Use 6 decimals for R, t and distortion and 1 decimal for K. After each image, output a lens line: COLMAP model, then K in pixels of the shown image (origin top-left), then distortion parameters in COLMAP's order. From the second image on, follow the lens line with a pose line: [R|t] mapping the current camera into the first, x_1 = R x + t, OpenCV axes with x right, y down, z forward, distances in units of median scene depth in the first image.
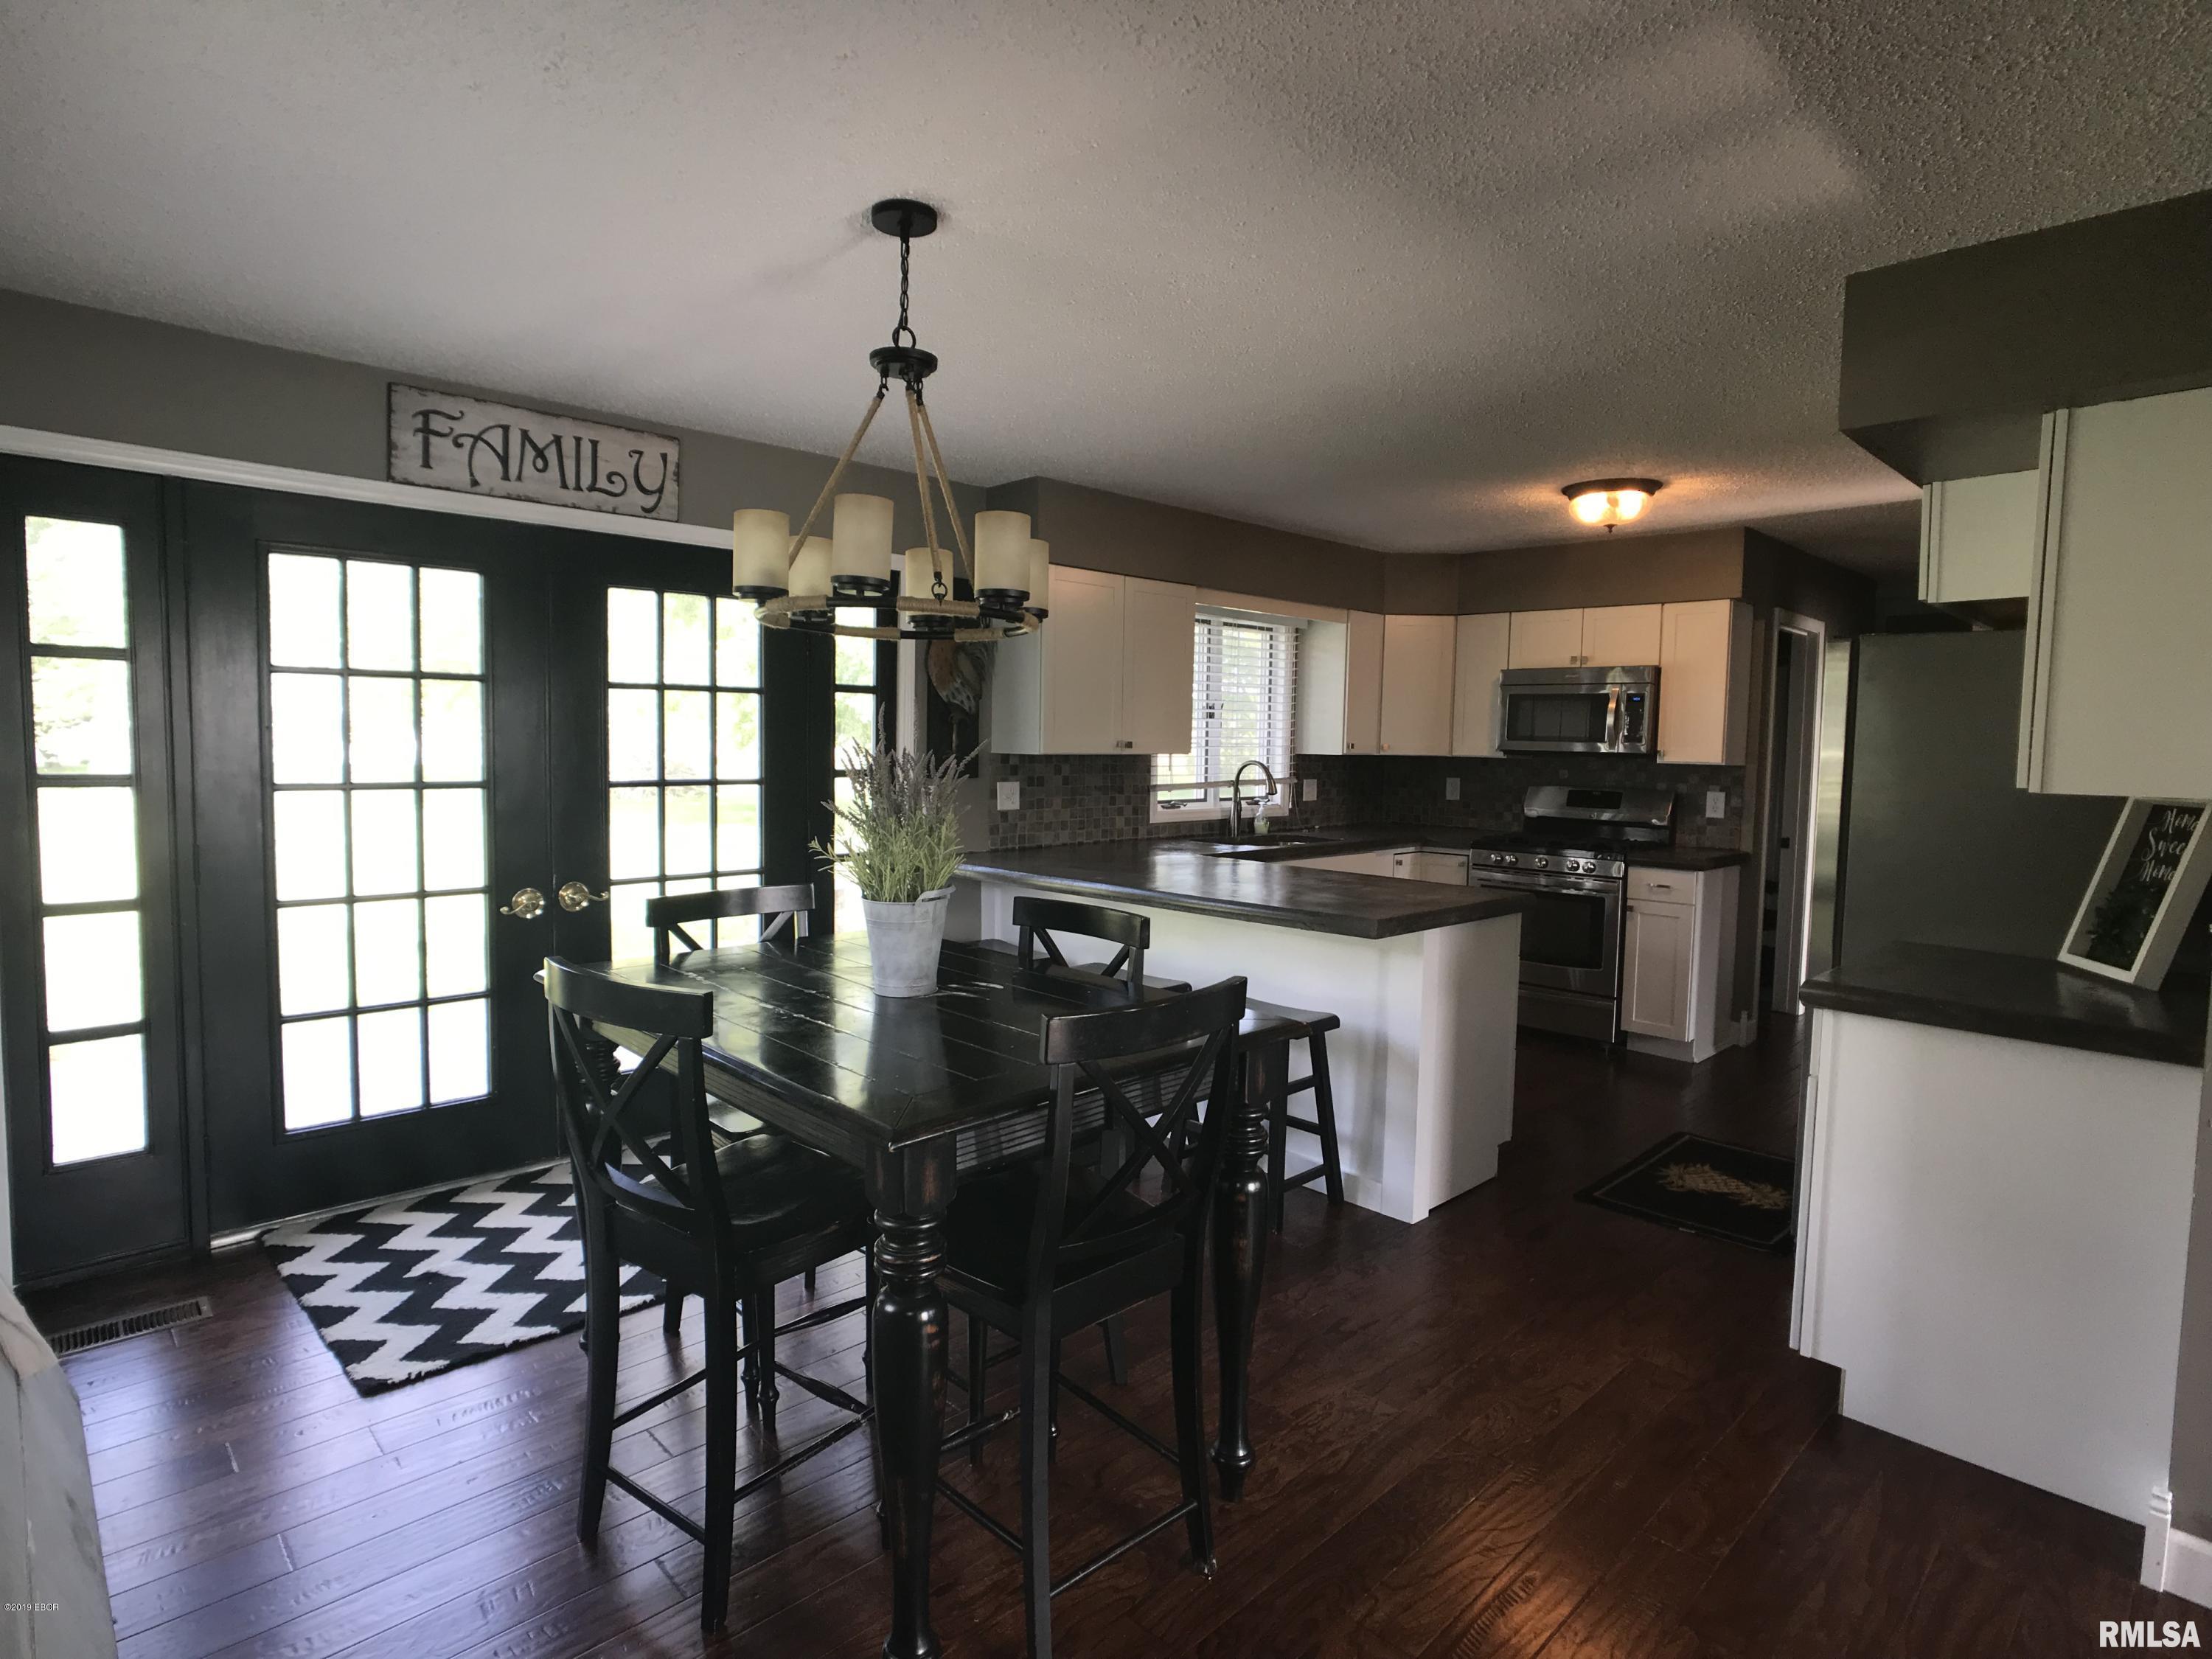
lens RADIAL K [[1167.4, 0, 1106.0], [0, 1167.4, 829.5], [0, 0, 1]] dist [-0.036964, -0.000034]
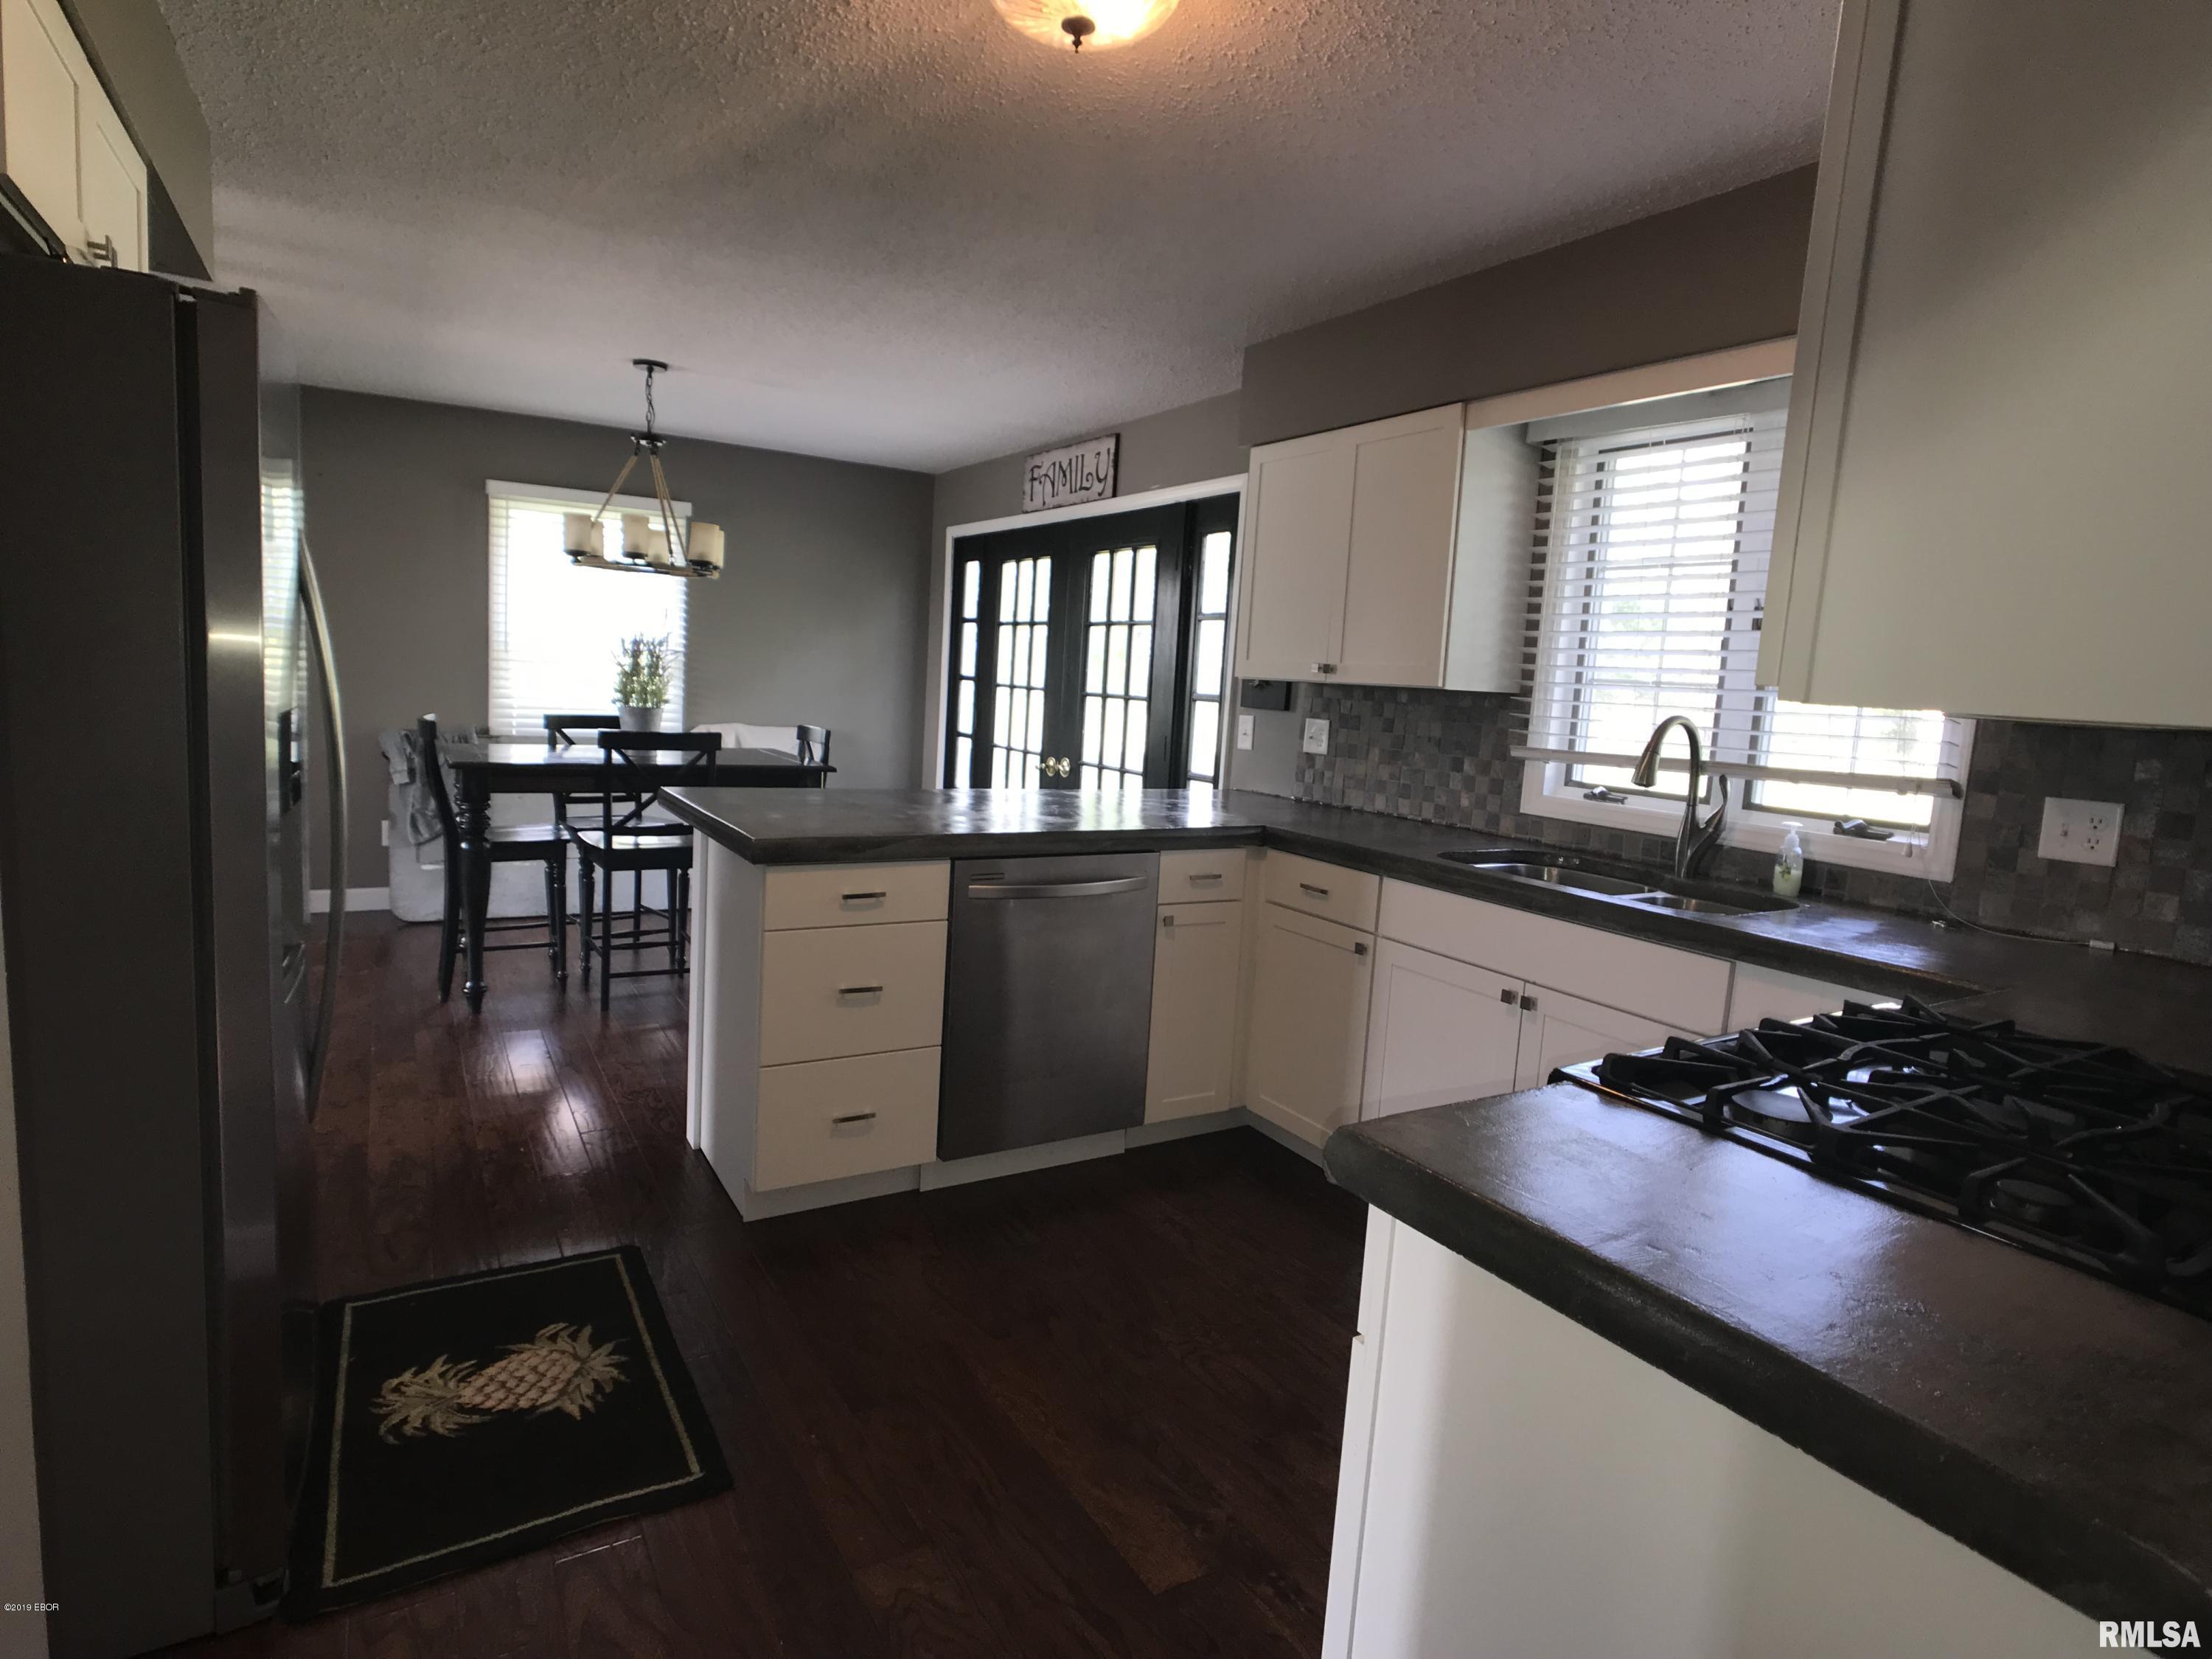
lens RADIAL K [[1167.4, 0, 1106.0], [0, 1167.4, 829.5], [0, 0, 1]] dist [-0.036964, -0.000034]
pose [[-0.218059, 0.093168, -0.971478, 0.959976], [-0.148799, 0.980621, 0.127444, -0.059873], [0.964525, 0.172345, -0.199970, 1.314047]]
